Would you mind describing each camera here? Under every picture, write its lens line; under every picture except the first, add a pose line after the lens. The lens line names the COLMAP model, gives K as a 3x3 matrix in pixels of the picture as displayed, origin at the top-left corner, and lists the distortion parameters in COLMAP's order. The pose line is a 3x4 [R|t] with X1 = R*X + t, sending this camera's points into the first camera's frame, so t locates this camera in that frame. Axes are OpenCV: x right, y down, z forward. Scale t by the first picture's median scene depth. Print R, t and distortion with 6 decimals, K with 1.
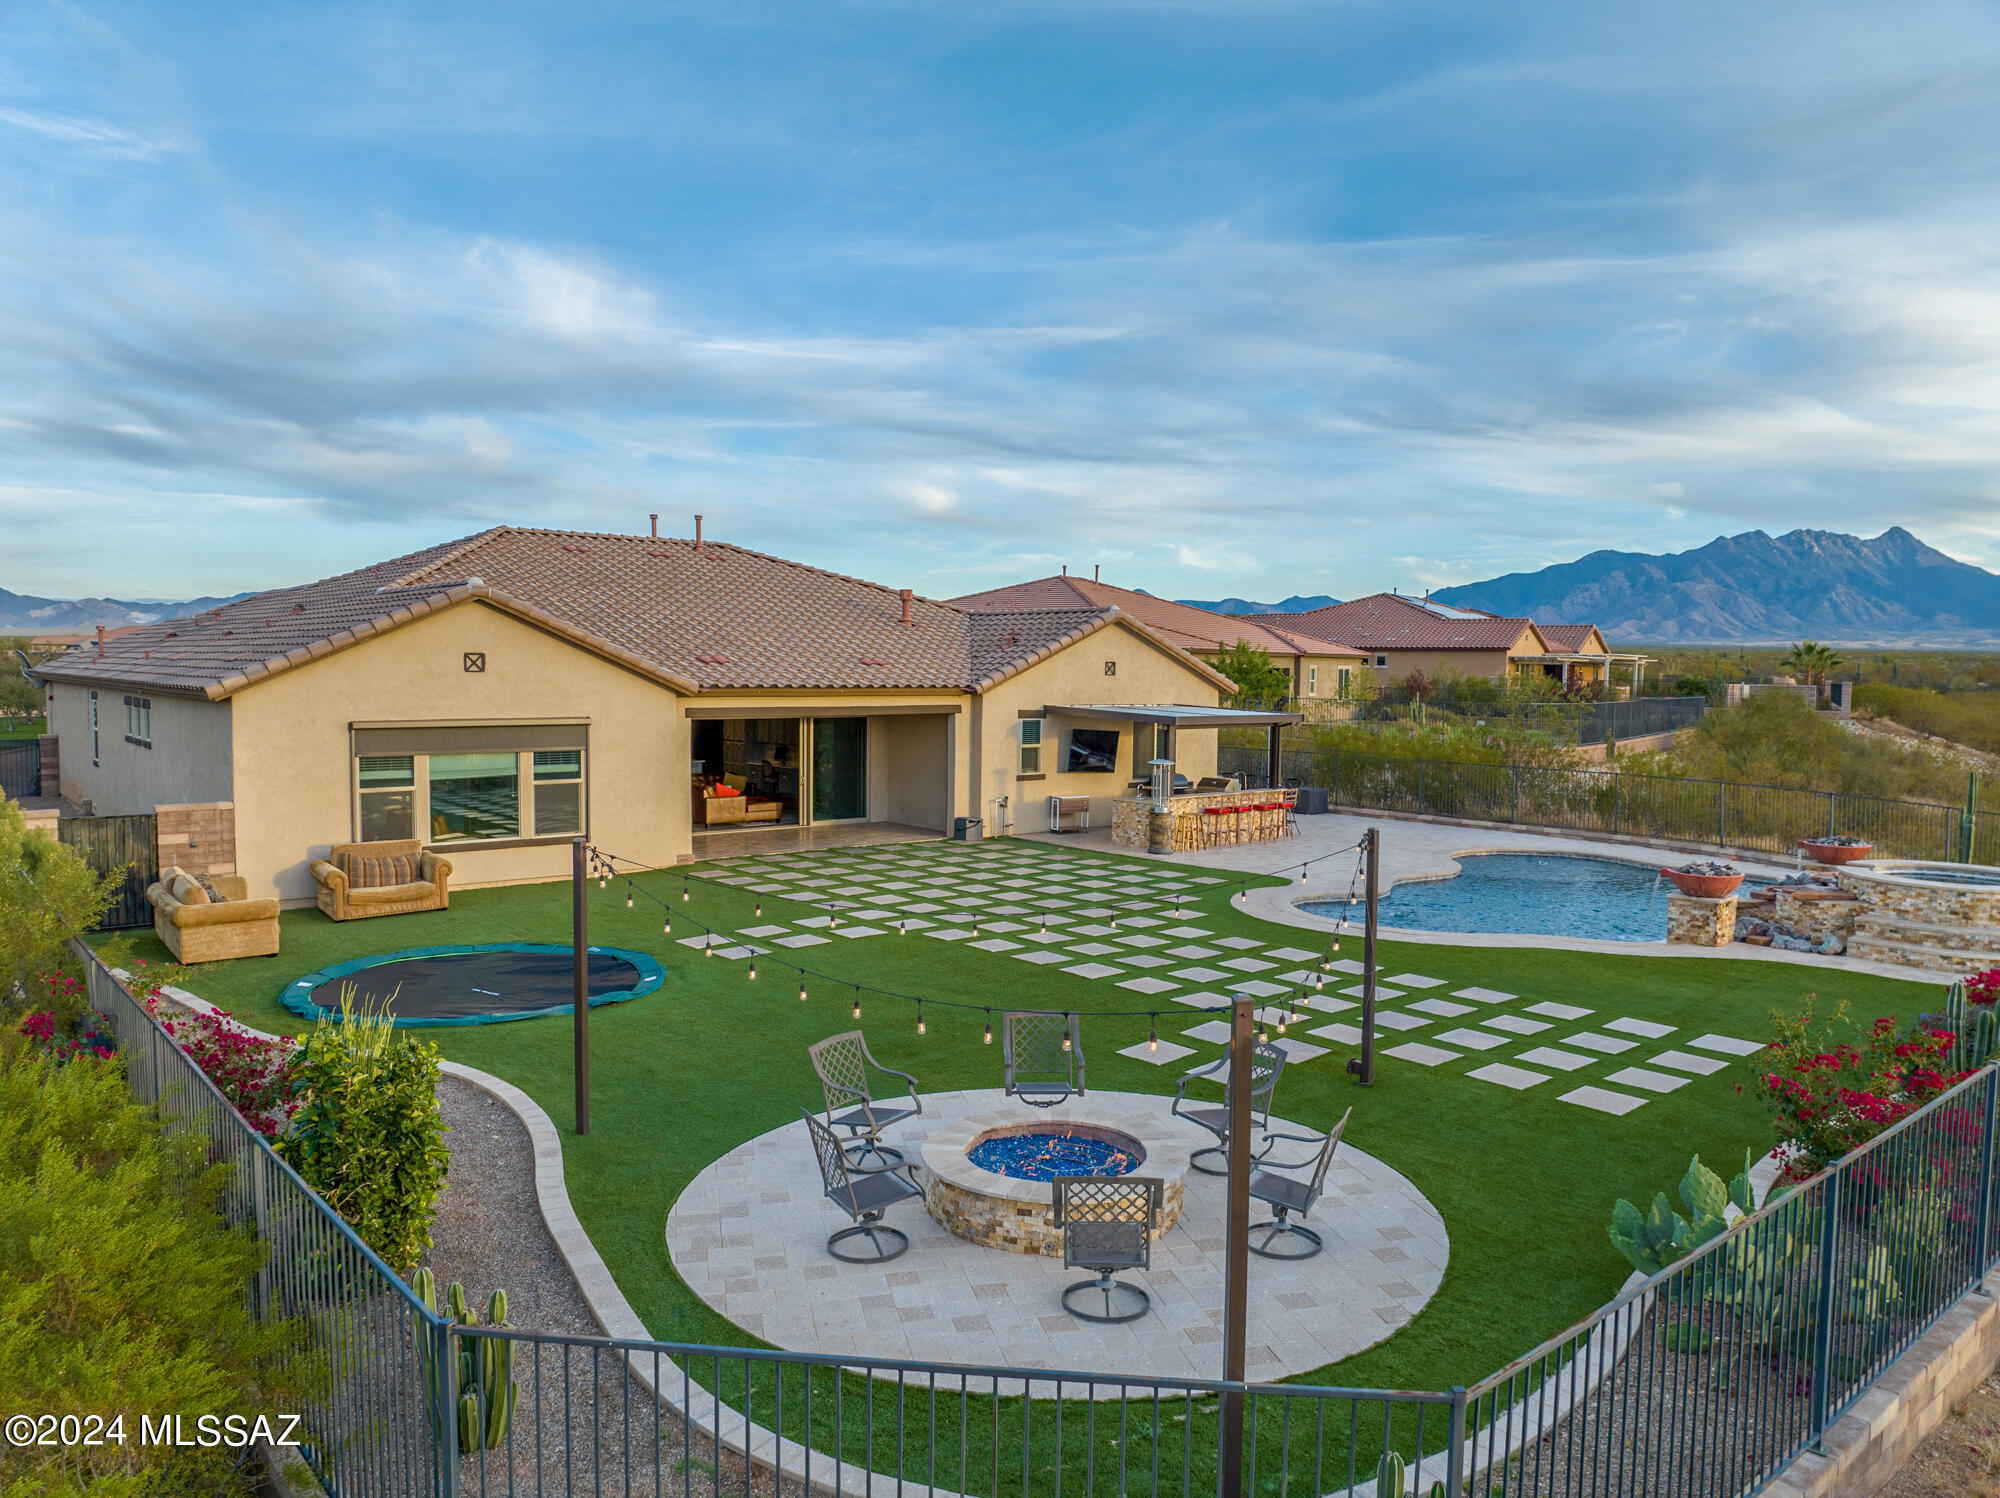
lens RADIAL K [[1406.3, 0, 1000.0], [0, 1406.3, 749.0], [0, 0, 1]] dist [-0.036814, 0.000208]
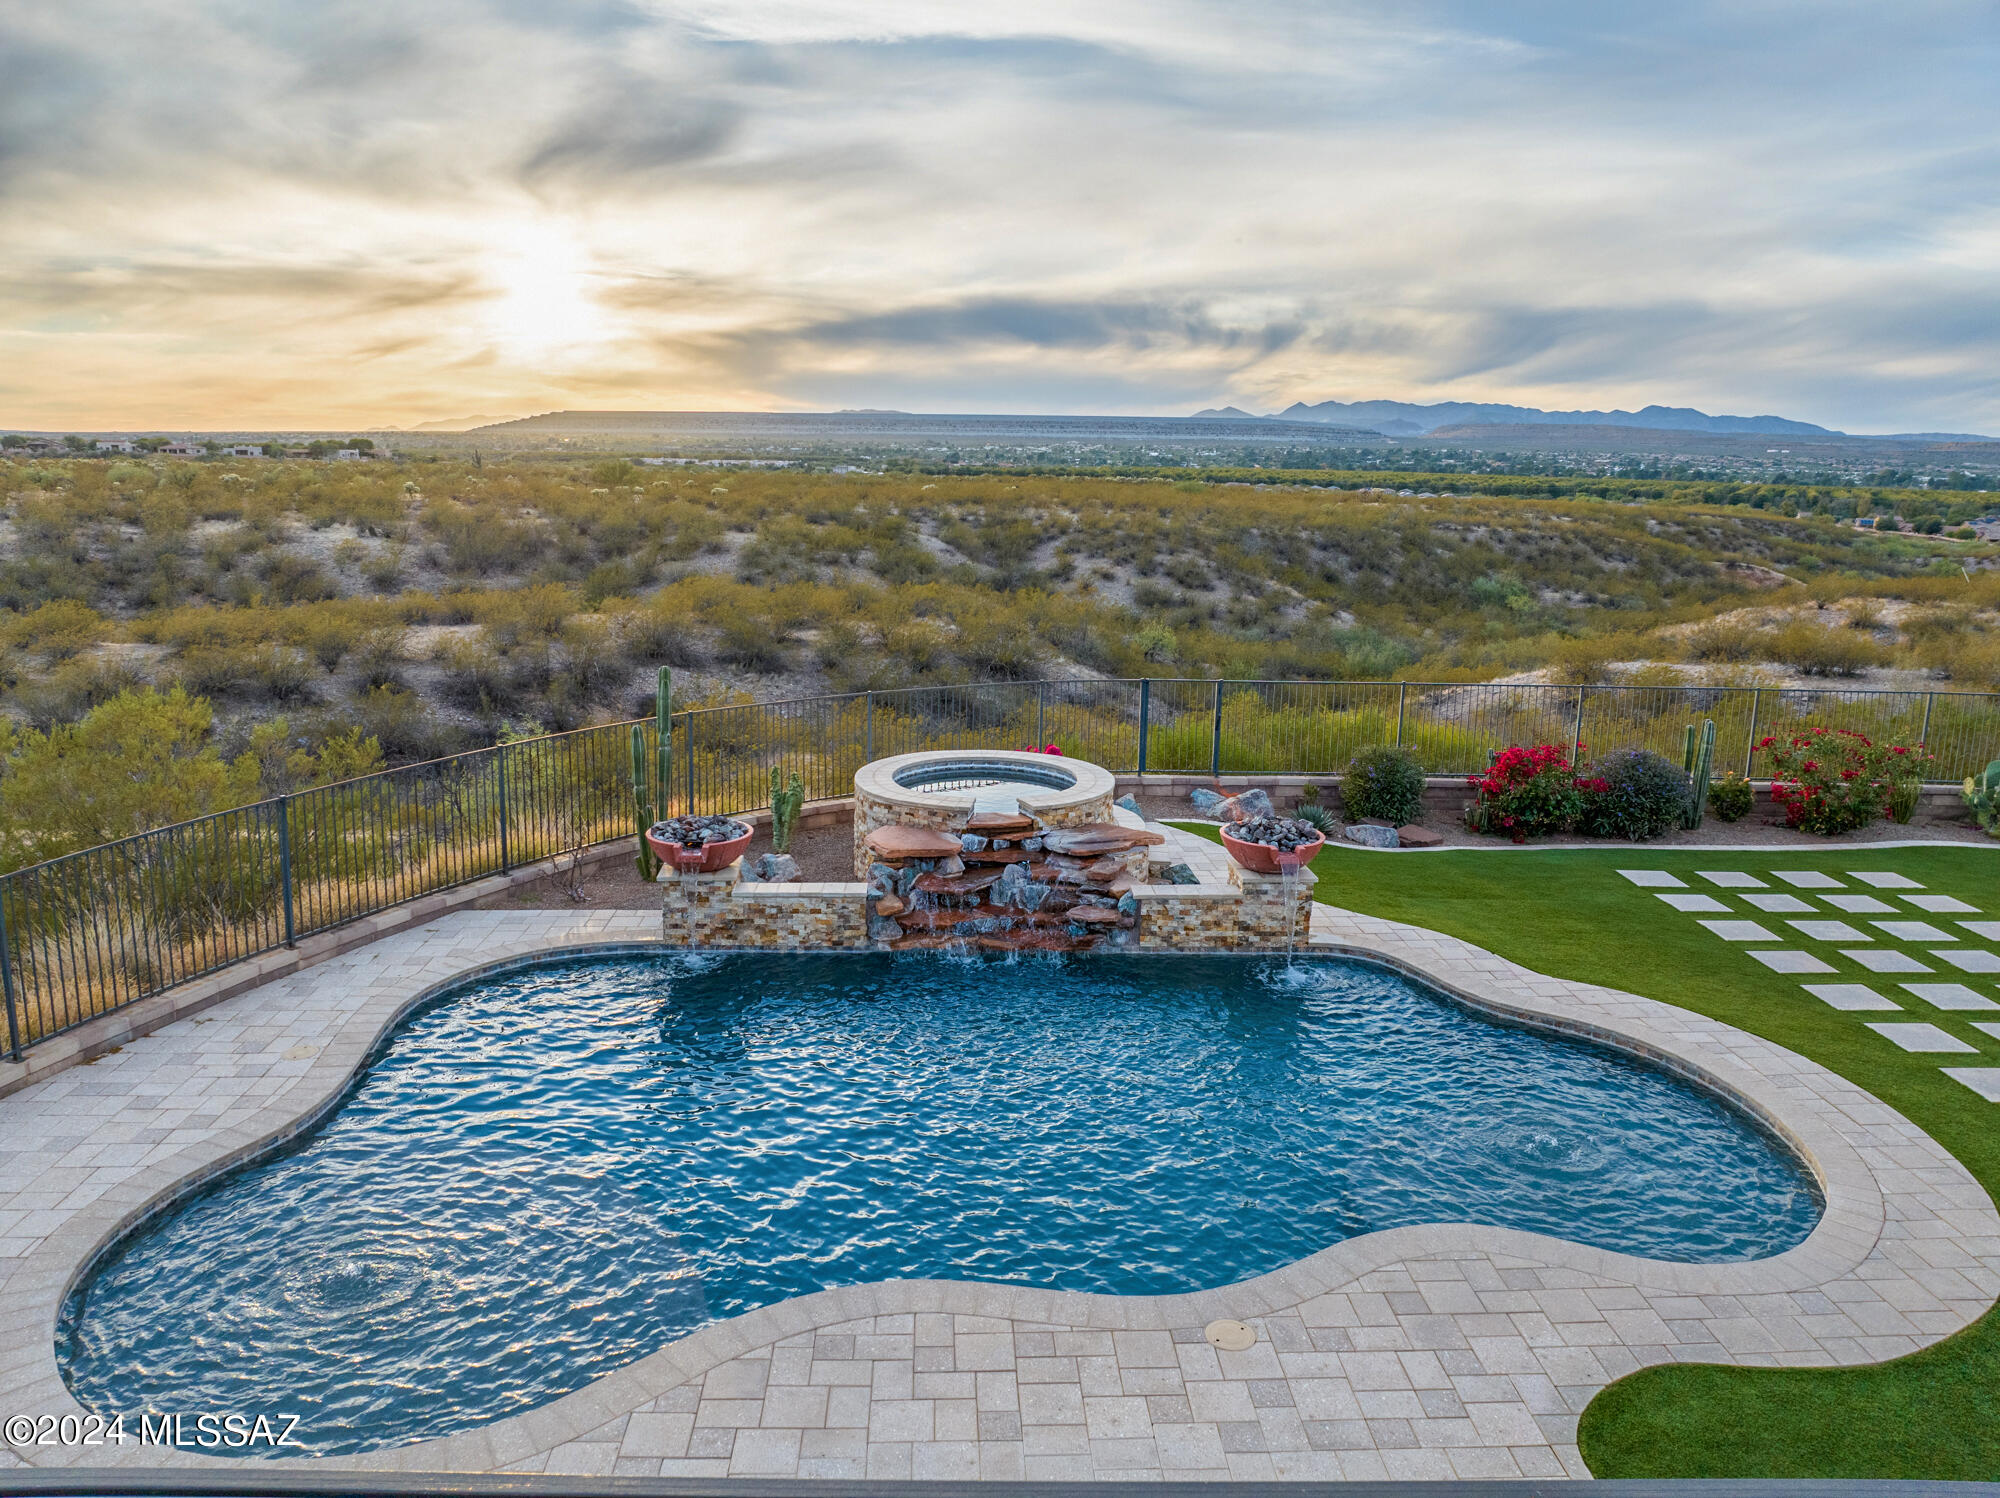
lens RADIAL K [[1402.2, 0, 1004.2], [0, 1402.2, 772.3], [0, 0, 1]] dist [-0.047275, 0.006117]
pose [[-0.770081, -0.168173, 0.615380, 0.154880], [0.010483, 0.961161, 0.275788, -0.106237], [-0.637860, 0.218831, -0.738409, 1.283759]]
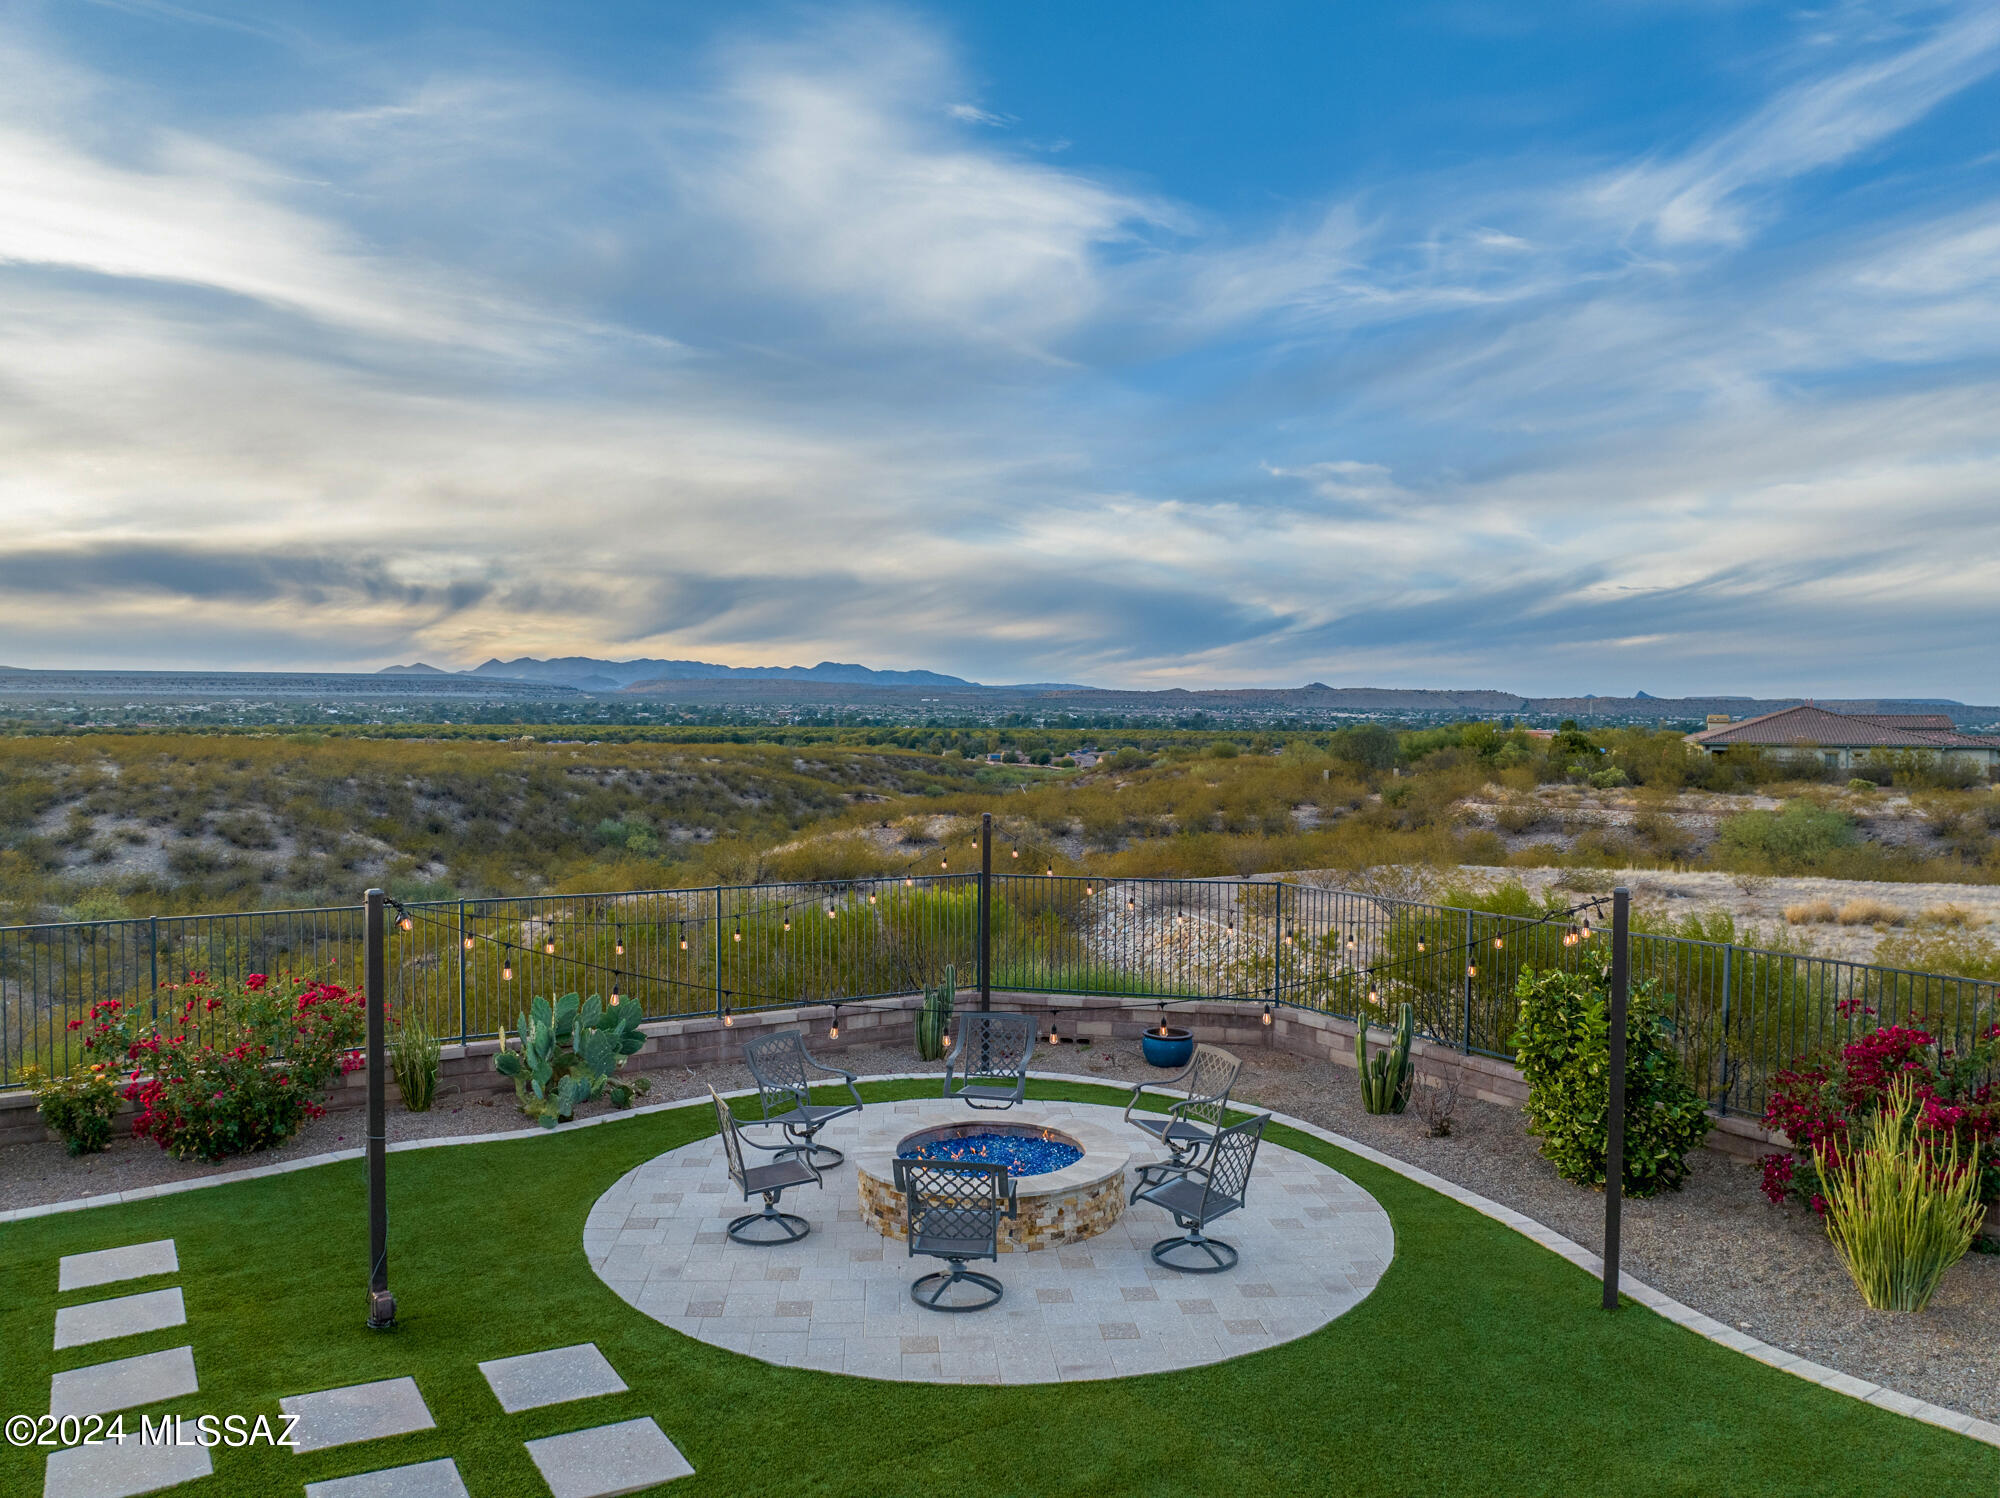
lens RADIAL K [[1395.2, 0, 982.1], [0, 1395.2, 711.0], [0, 0, 1]] dist [-0.039149, 0.003907]
pose [[-0.988057, -0.017482, 0.153095, -0.043103], [-0.008895, 0.998358, 0.056596, -0.032481], [-0.153833, 0.054558, -0.986589, 0.835644]]
